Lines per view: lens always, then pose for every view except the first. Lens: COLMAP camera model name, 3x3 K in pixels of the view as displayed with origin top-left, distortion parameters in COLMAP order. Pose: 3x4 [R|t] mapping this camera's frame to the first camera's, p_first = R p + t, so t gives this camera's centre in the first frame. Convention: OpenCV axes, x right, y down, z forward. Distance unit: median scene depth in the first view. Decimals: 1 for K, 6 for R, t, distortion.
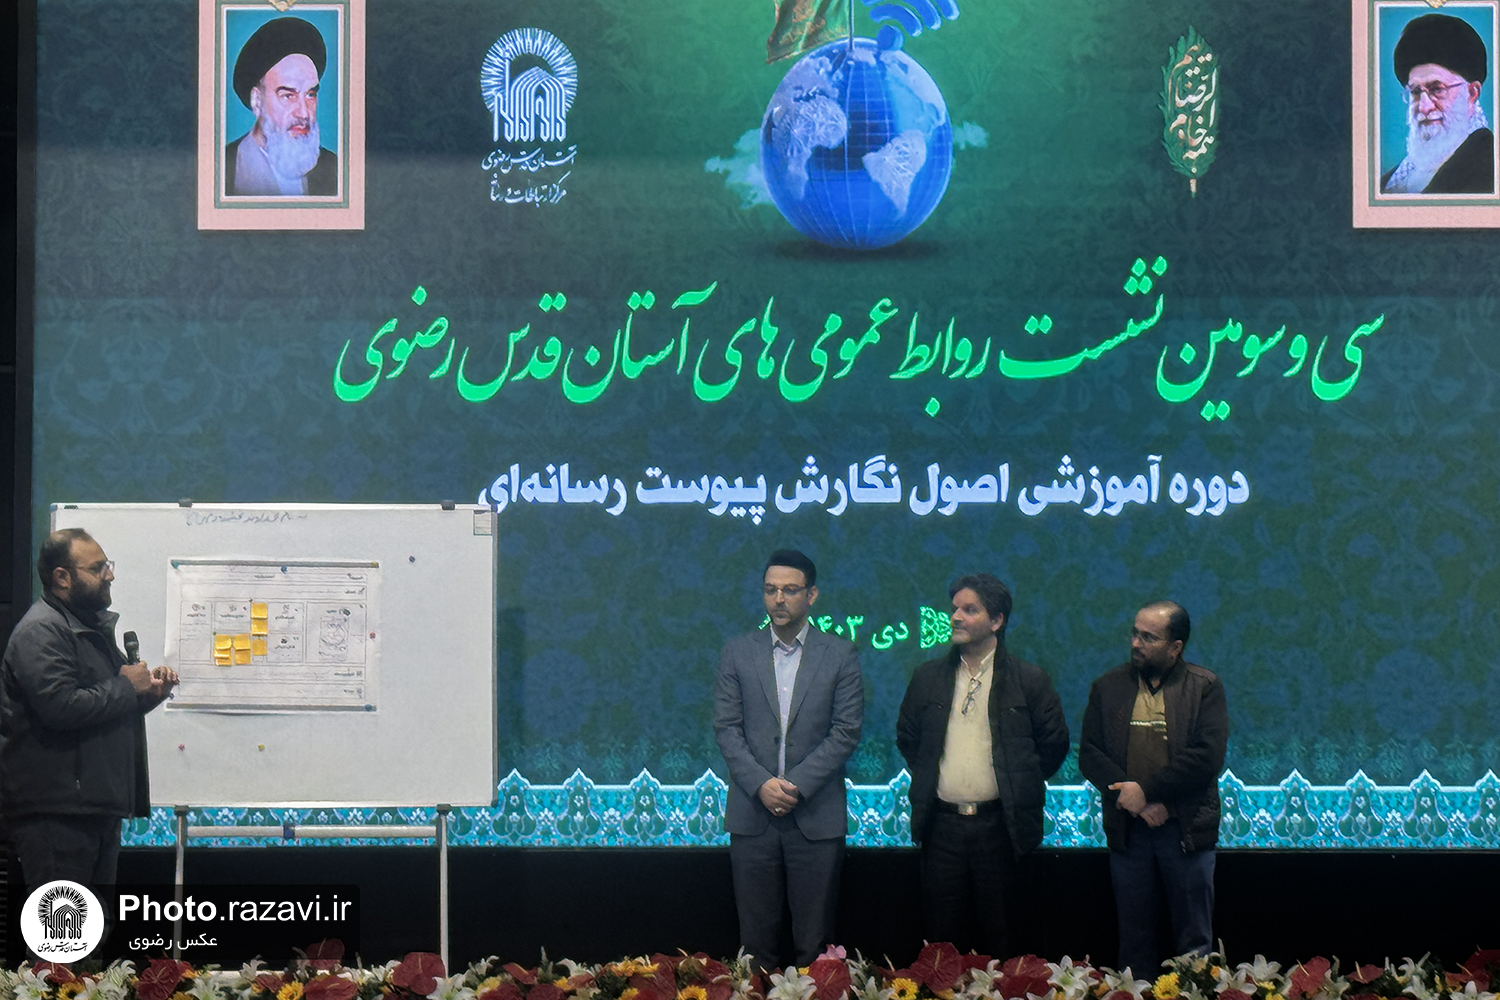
lens RADIAL K [[4571.1, 0, 796.5], [0, 4571.1, 510.8], [0, 0, 1]] dist [0.078717, 0.000000]
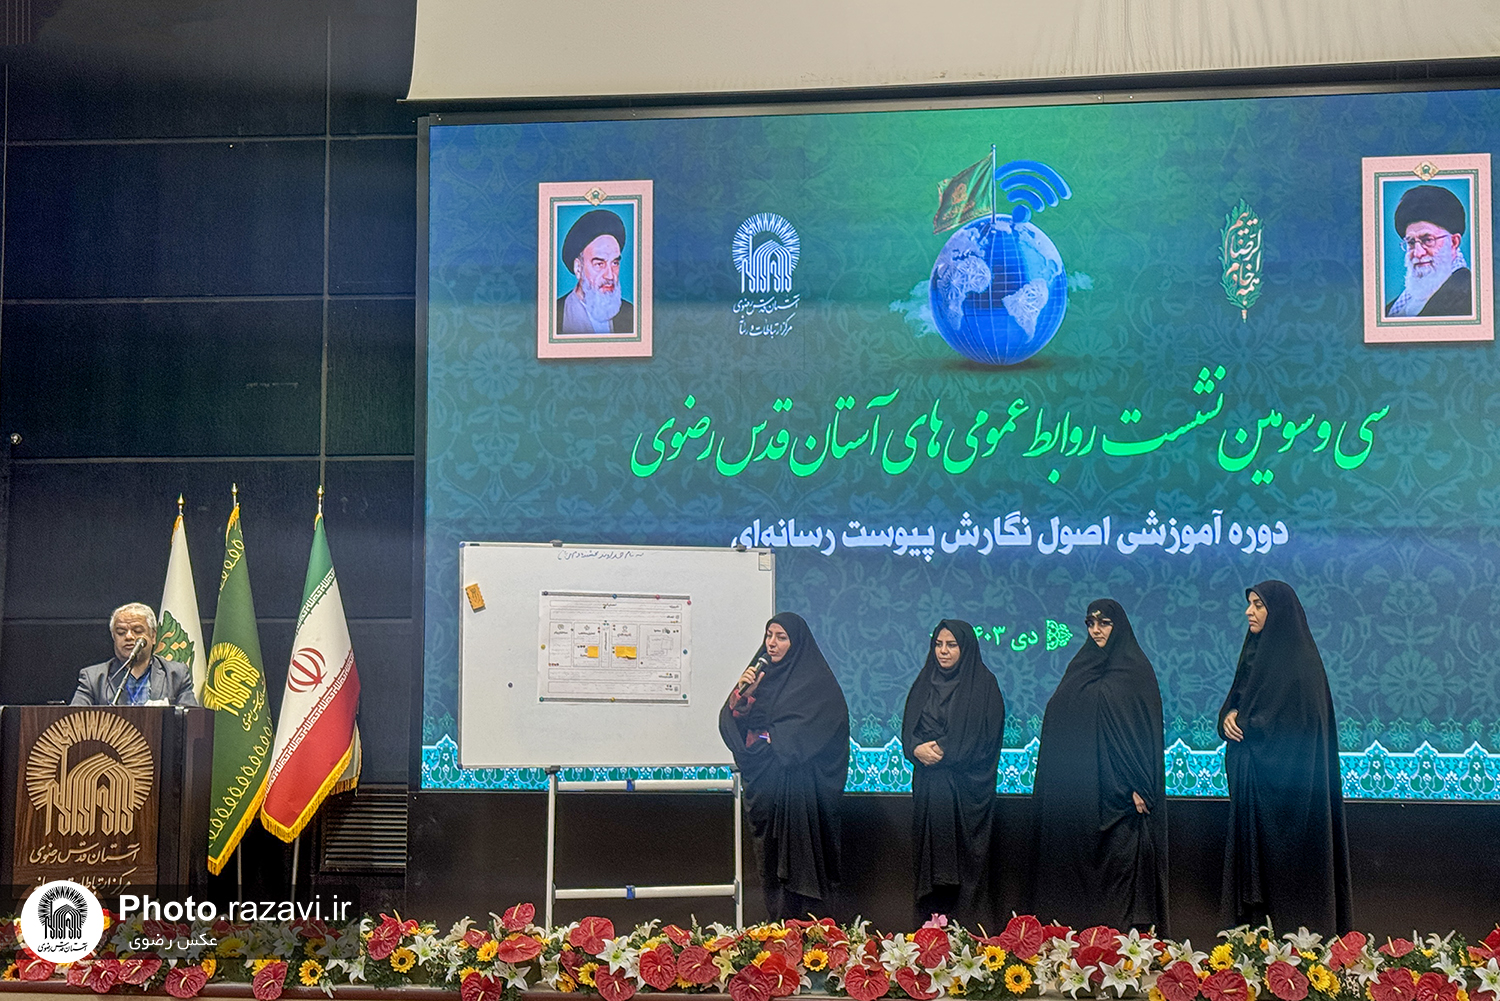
lens RADIAL K [[2410.1, 0, 748.3], [0, 2410.1, 482.4], [0, 0, 1]] dist [0.126699, 0.000000]
pose [[0.992603, -0.008813, -0.121089, 0.026363], [0.005309, 0.999559, -0.029230, 0.000147], [0.121293, 0.028371, 0.992211, 0.258375]]
